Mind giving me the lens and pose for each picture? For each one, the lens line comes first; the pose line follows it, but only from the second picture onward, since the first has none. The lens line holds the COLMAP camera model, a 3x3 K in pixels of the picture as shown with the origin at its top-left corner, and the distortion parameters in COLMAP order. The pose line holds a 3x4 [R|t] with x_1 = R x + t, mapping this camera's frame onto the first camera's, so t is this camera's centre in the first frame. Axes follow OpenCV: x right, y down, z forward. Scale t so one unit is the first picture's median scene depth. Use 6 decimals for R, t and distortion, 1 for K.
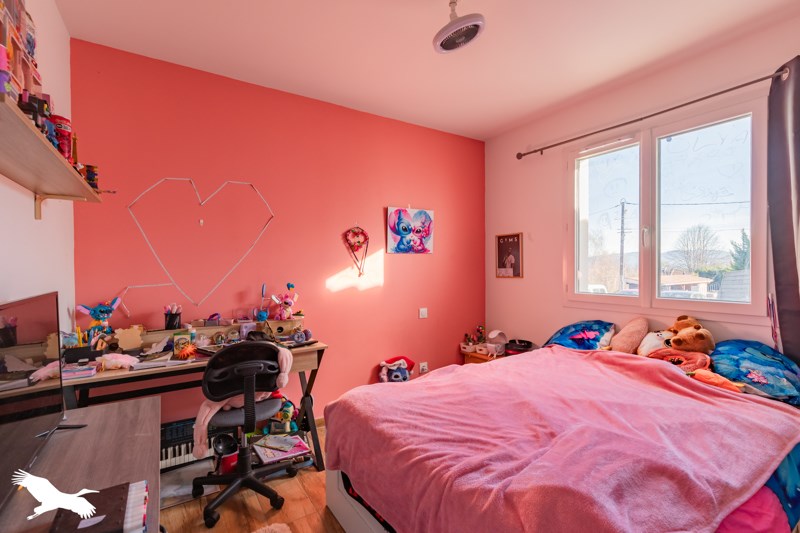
lens RADIAL K [[360.5, 0, 400.0], [0, 360.5, 266.5], [0, 0, 1]] dist [0.000177, 0.000075]
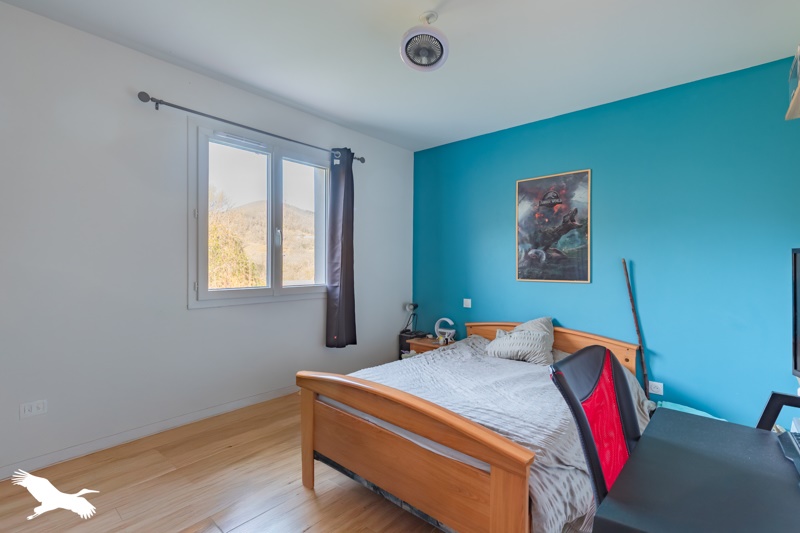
lens RADIAL K [[368.5, 0, 400.0], [0, 368.5, 266.5], [0, 0, 1]] dist [-0.000724, -0.000077]
pose [[-0.260897, -0.001262, 0.965366, -0.573553], [0.003875, 0.999990, 0.002354, 0.010162], [-0.965359, 0.004355, -0.260890, 0.911180]]
